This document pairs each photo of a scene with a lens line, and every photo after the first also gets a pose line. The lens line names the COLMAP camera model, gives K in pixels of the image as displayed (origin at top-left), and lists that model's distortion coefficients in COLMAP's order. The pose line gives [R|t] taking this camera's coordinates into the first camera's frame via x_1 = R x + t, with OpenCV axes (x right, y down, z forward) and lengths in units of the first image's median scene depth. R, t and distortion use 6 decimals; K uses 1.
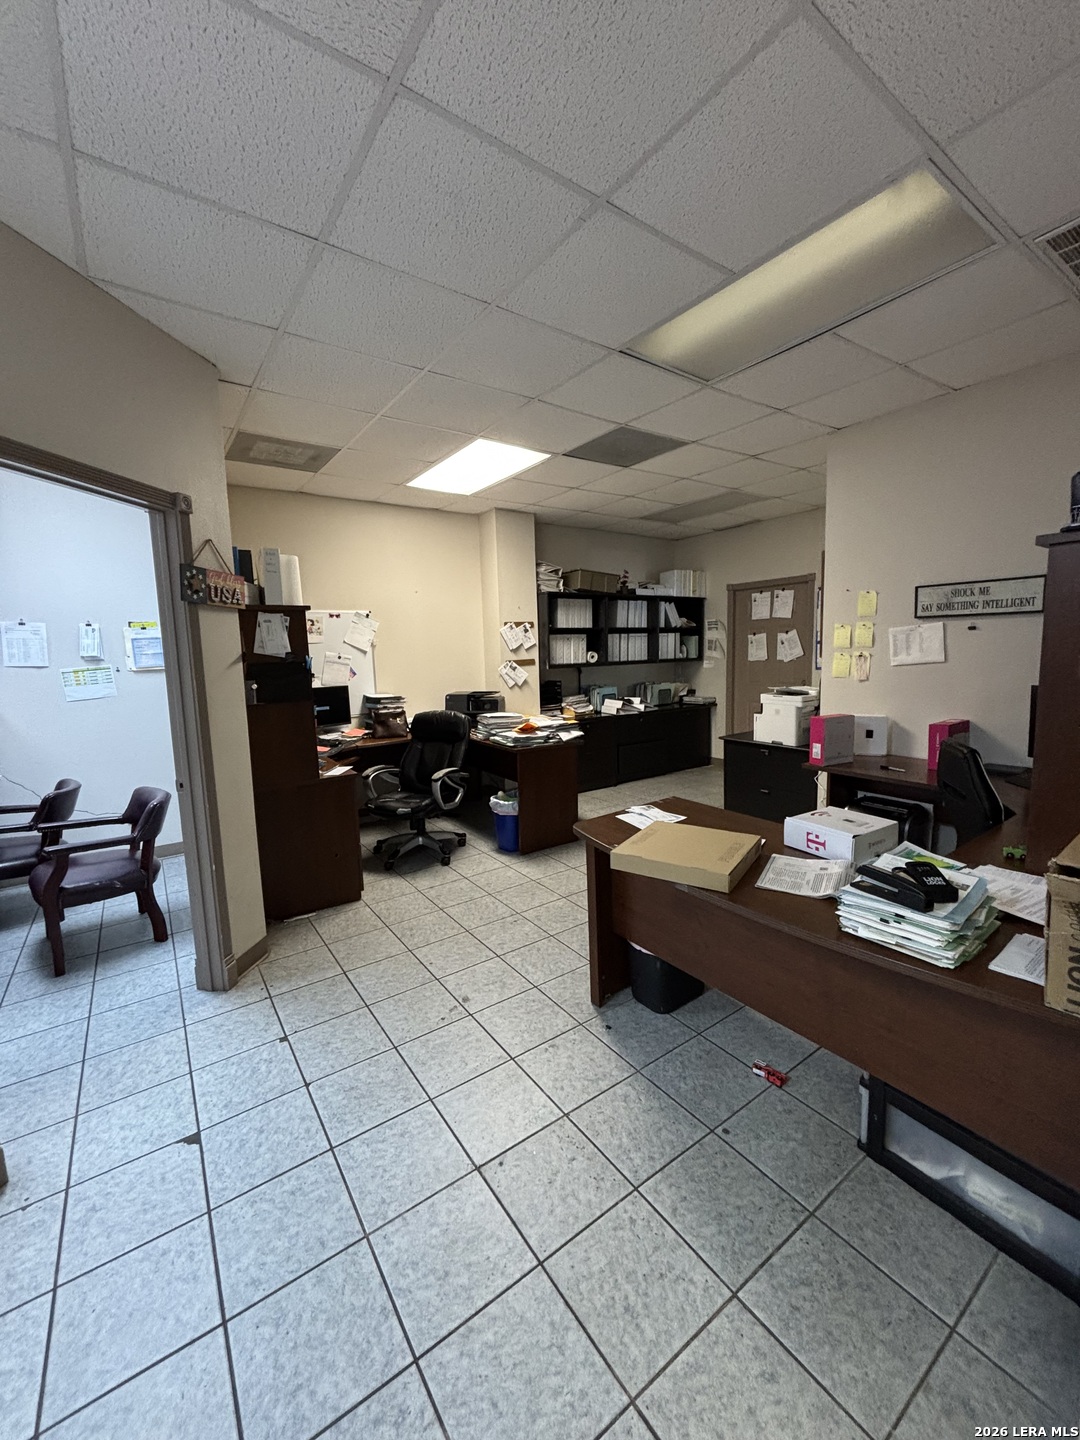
lens RADIAL K [[579.5, 0, 539.4], [0, 579.5, 720.6], [0, 0, 1]] dist [0.000333, -0.000115]
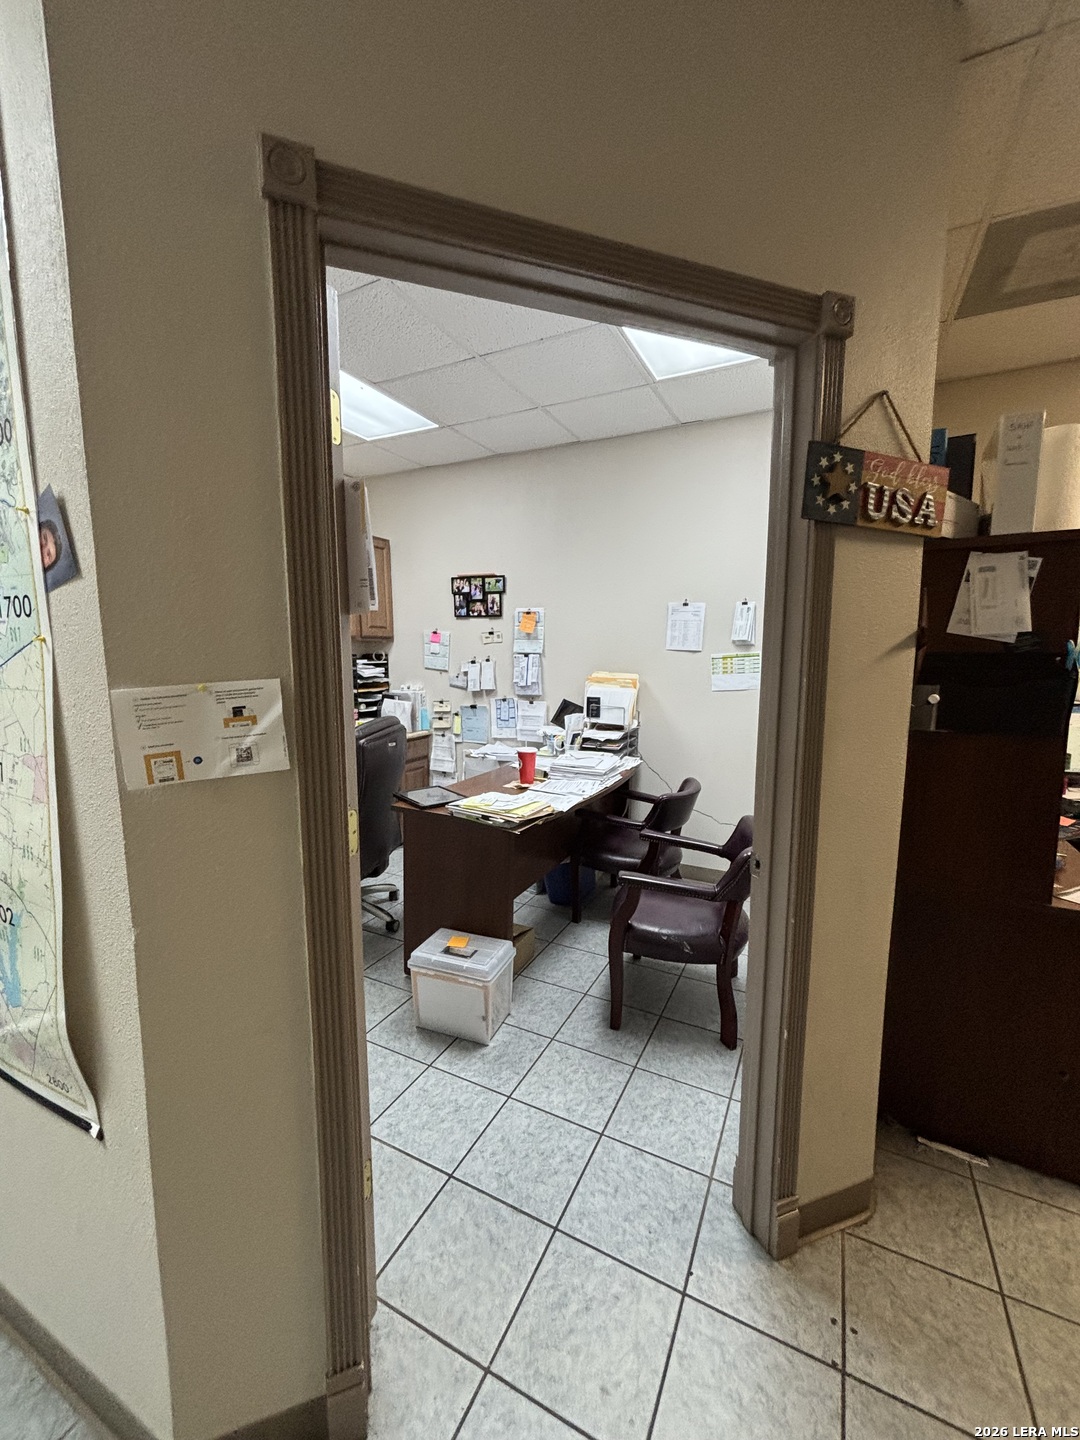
lens RADIAL K [[579.5, 0, 544.6], [0, 579.5, 719.5], [0, 0, 1]] dist [0.000333, -0.000115]
pose [[0.473577, 0.130302, -0.871061, -0.223553], [-0.126599, 0.988796, 0.079084, -0.038766], [0.871606, 0.072823, 0.484767, 0.490104]]
